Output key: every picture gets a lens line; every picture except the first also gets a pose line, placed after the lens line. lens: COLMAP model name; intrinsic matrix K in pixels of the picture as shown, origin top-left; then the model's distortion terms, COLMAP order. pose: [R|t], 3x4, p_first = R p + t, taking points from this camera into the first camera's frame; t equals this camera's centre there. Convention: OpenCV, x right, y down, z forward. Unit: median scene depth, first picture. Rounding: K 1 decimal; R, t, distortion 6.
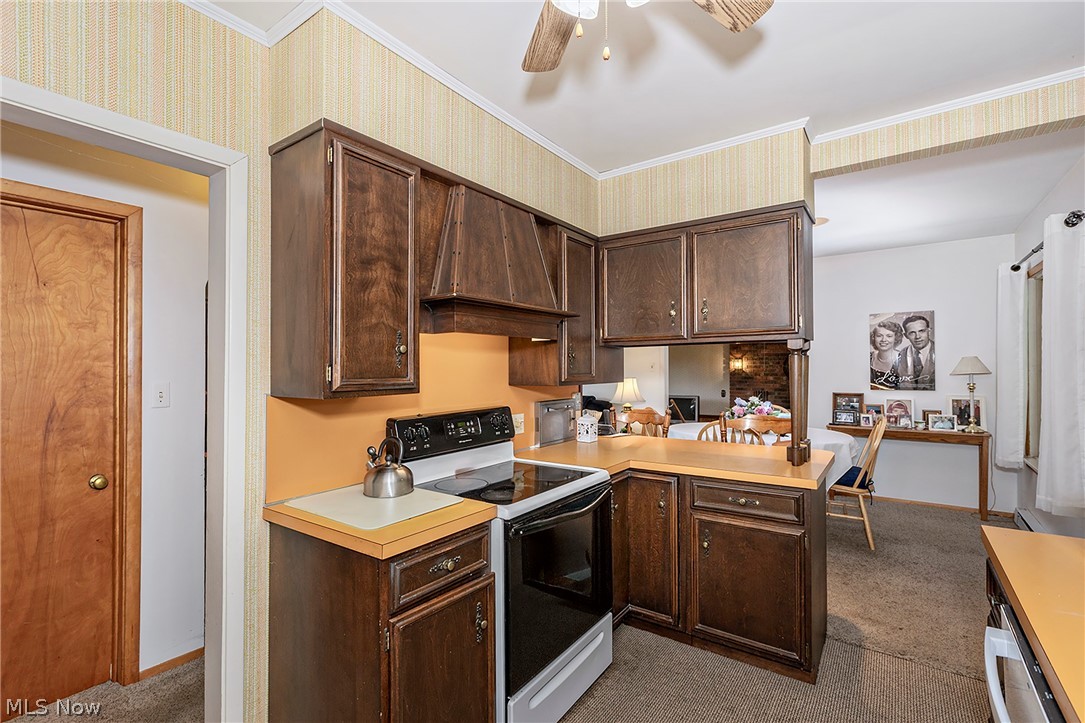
lens RADIAL K [[486.2, 0, 543.1], [0, 486.2, 361.3], [0, 0, 1]] dist [-0.002916, 0.000807]
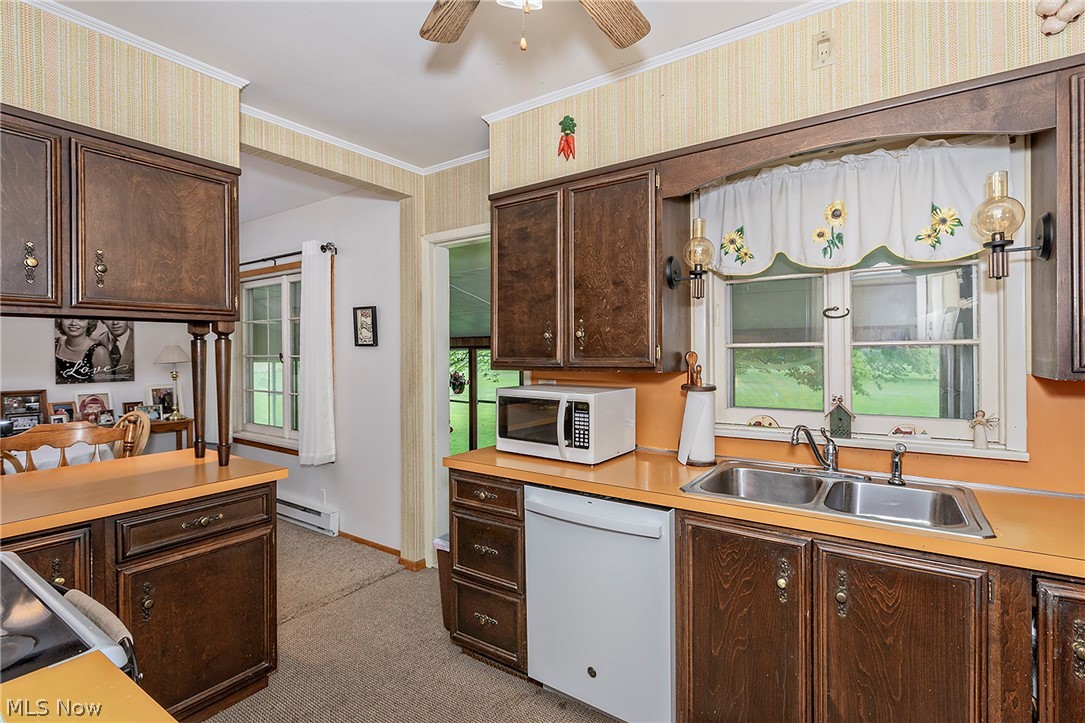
lens RADIAL K [[486.2, 0, 587.0], [0, 486.2, 356.1], [0, 0, 1]] dist [-0.002916, 0.000807]
pose [[-0.052637, -0.001776, 0.998612, -0.207567], [-0.006375, 0.999979, 0.001442, 0.006223], [-0.998593, -0.006290, -0.052647, 0.207116]]
